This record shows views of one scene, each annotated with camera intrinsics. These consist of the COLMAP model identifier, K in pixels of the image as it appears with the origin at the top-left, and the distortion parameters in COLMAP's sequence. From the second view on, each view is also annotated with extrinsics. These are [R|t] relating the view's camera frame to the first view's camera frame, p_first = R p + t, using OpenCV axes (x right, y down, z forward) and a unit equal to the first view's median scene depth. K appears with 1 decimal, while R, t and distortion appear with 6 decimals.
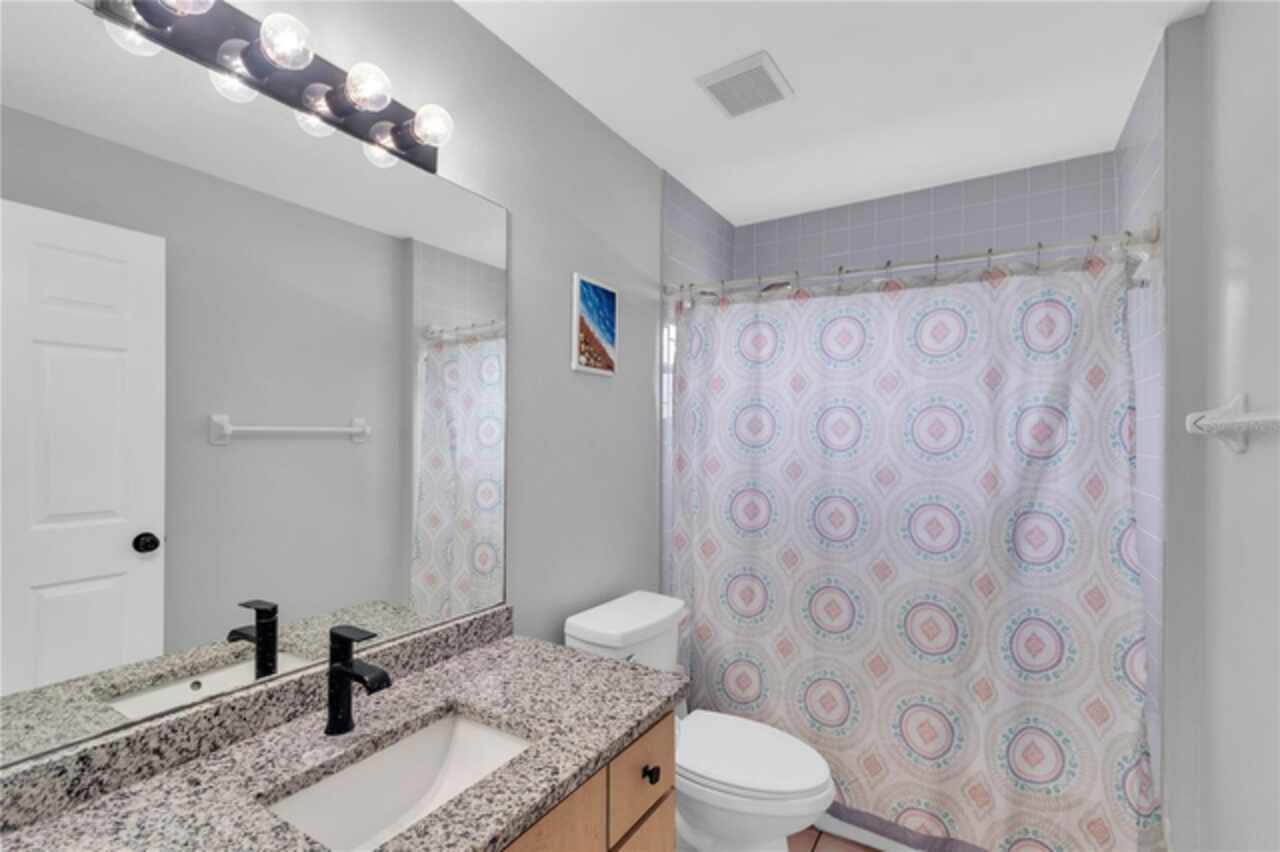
lens RADIAL K [[568.5, 0, 635.2], [0, 568.5, 425.3], [0, 0, 1]] dist [0.001070, -0.003668]
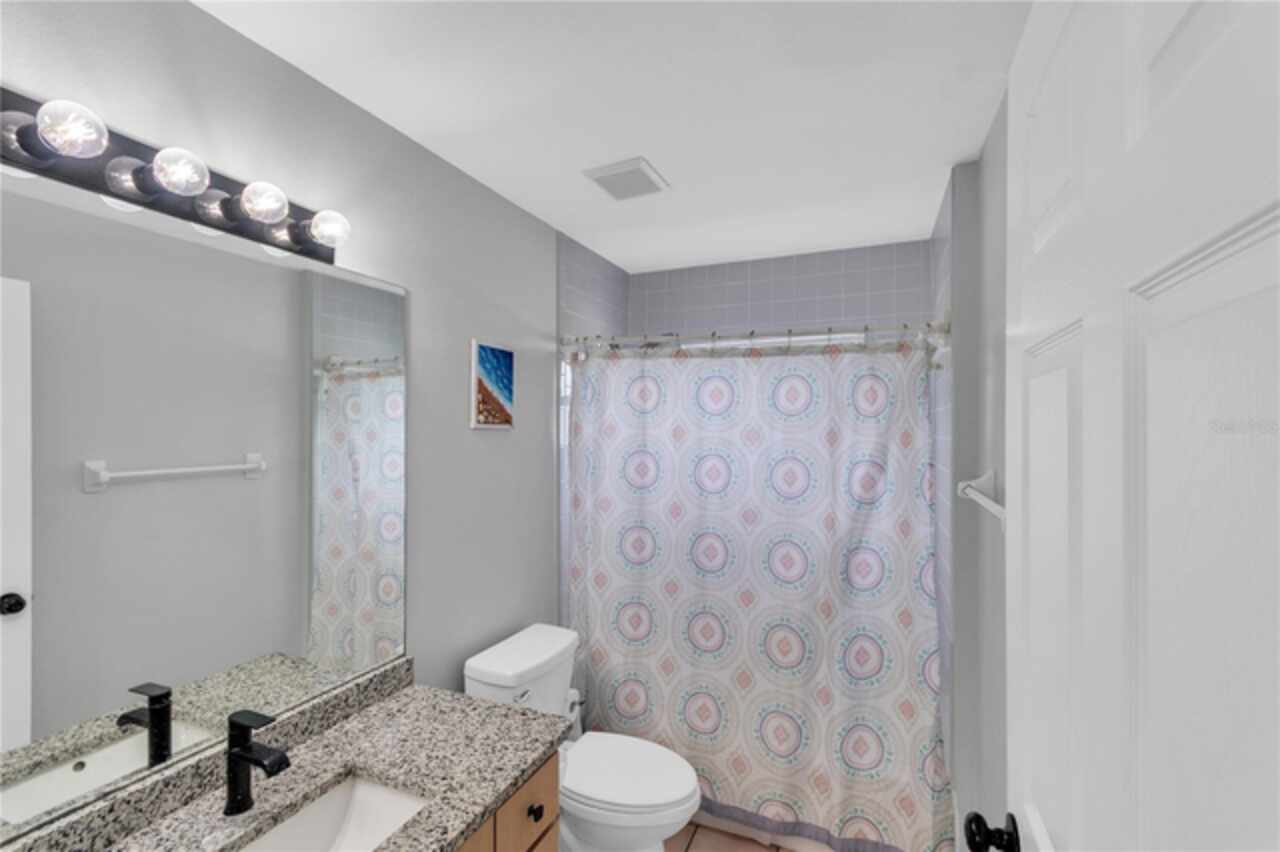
lens RADIAL K [[549.9, 0, 637.6], [0, 549.9, 423.6], [0, 0, 1]] dist [-0.002905, -0.001076]
pose [[0.987150, -0.003703, 0.159754, 0.042788], [0.003383, 0.999992, 0.002277, -0.132807], [-0.159761, -0.001707, 0.987154, -0.098611]]
